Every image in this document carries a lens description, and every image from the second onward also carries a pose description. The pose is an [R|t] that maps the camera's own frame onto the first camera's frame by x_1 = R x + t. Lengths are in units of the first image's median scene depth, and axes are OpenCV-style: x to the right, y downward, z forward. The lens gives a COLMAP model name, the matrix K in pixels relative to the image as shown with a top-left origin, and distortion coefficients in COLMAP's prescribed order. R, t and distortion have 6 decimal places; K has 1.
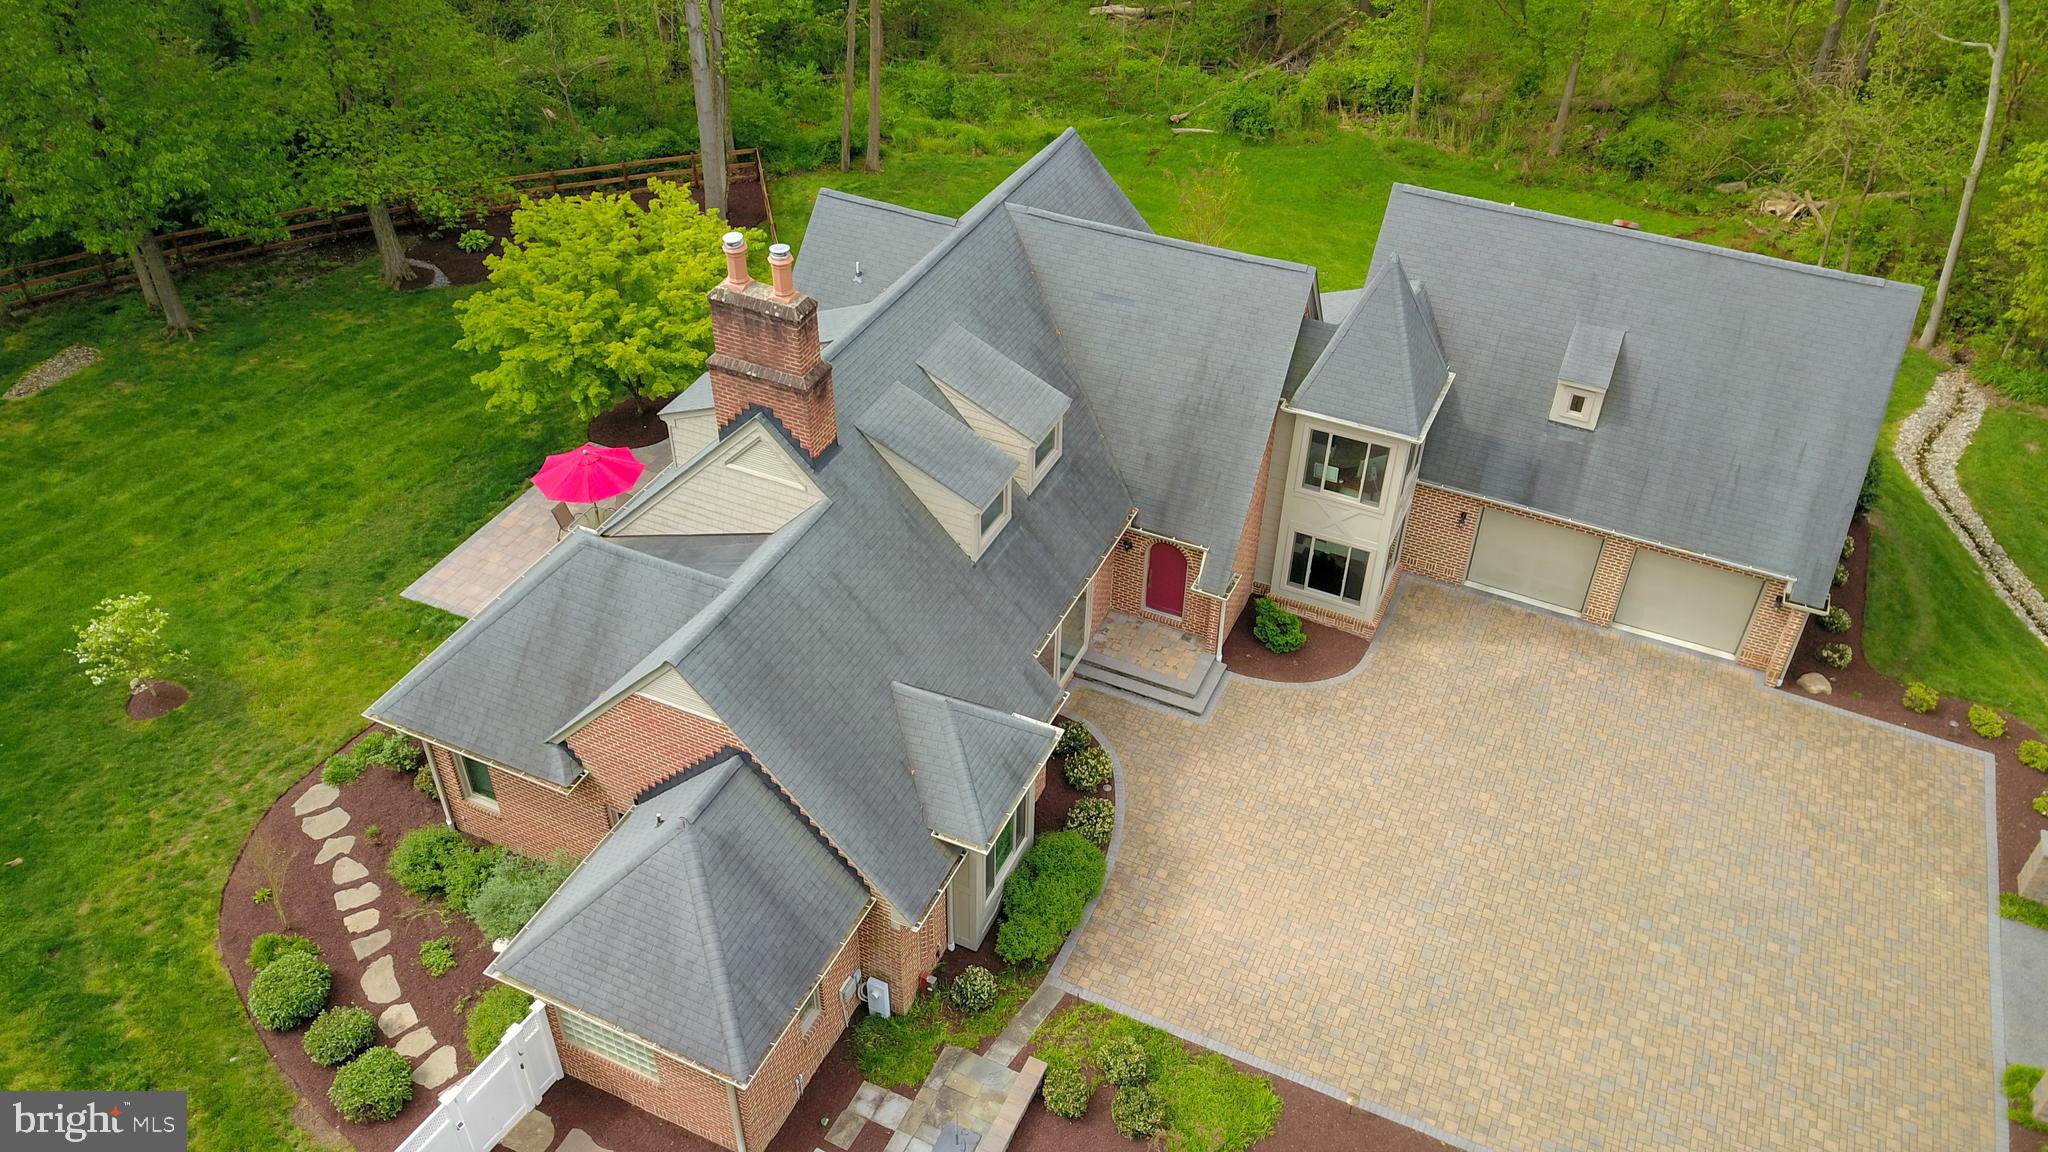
lens RADIAL K [[1561.5, 0, 1036.6], [0, 1561.5, 571.5], [0, 0, 1]] dist [0.002007, -0.002322]
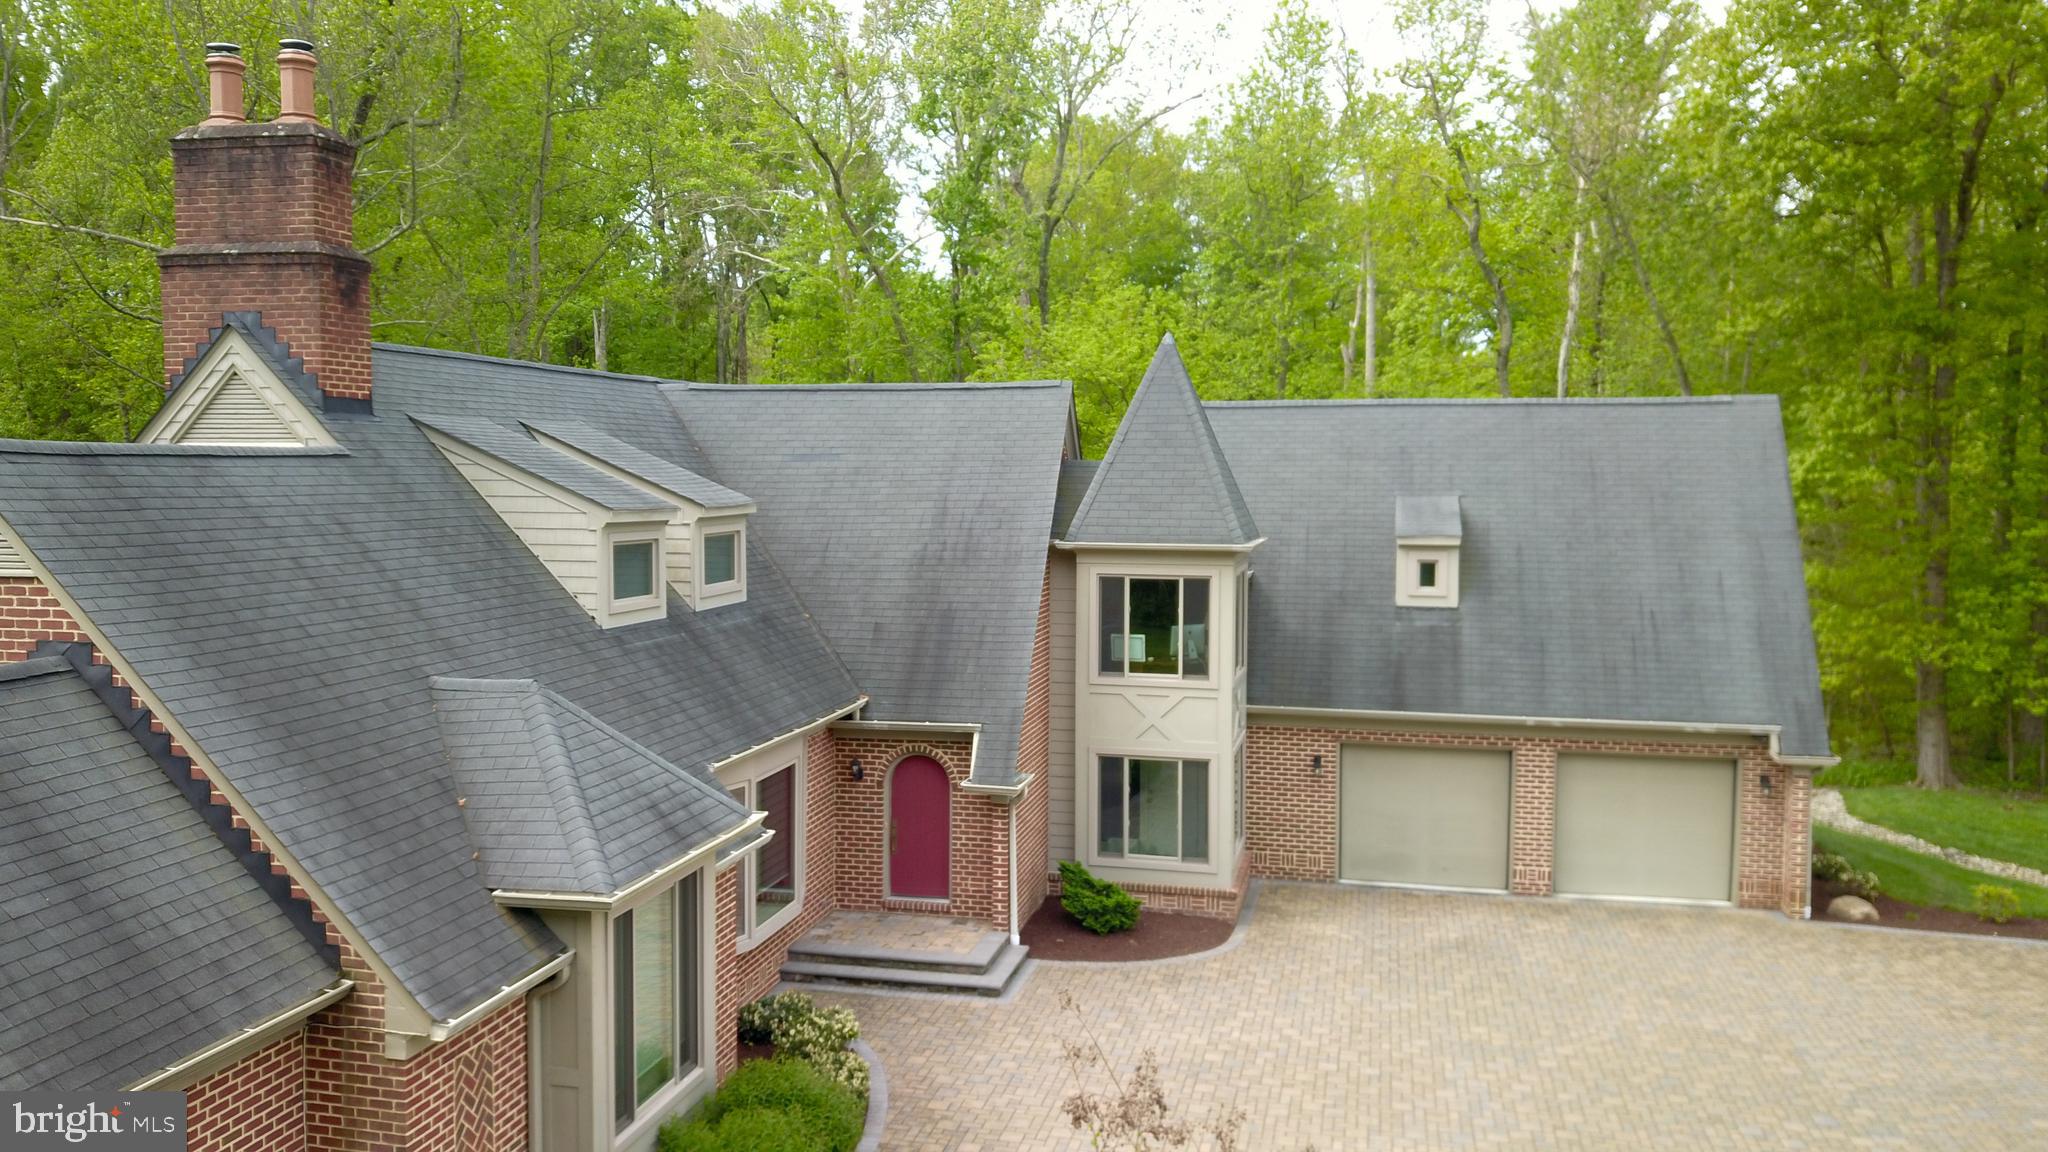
lens RADIAL K [[1561.5, 0, 1036.6], [0, 1561.5, 571.5], [0, 0, 1]] dist [0.002007, -0.002322]
pose [[0.978541, -0.030729, 0.203747, 0.001478], [0.142251, 0.816114, -0.560109, 0.299981], [-0.149069, 0.577073, 0.802973, 0.419388]]
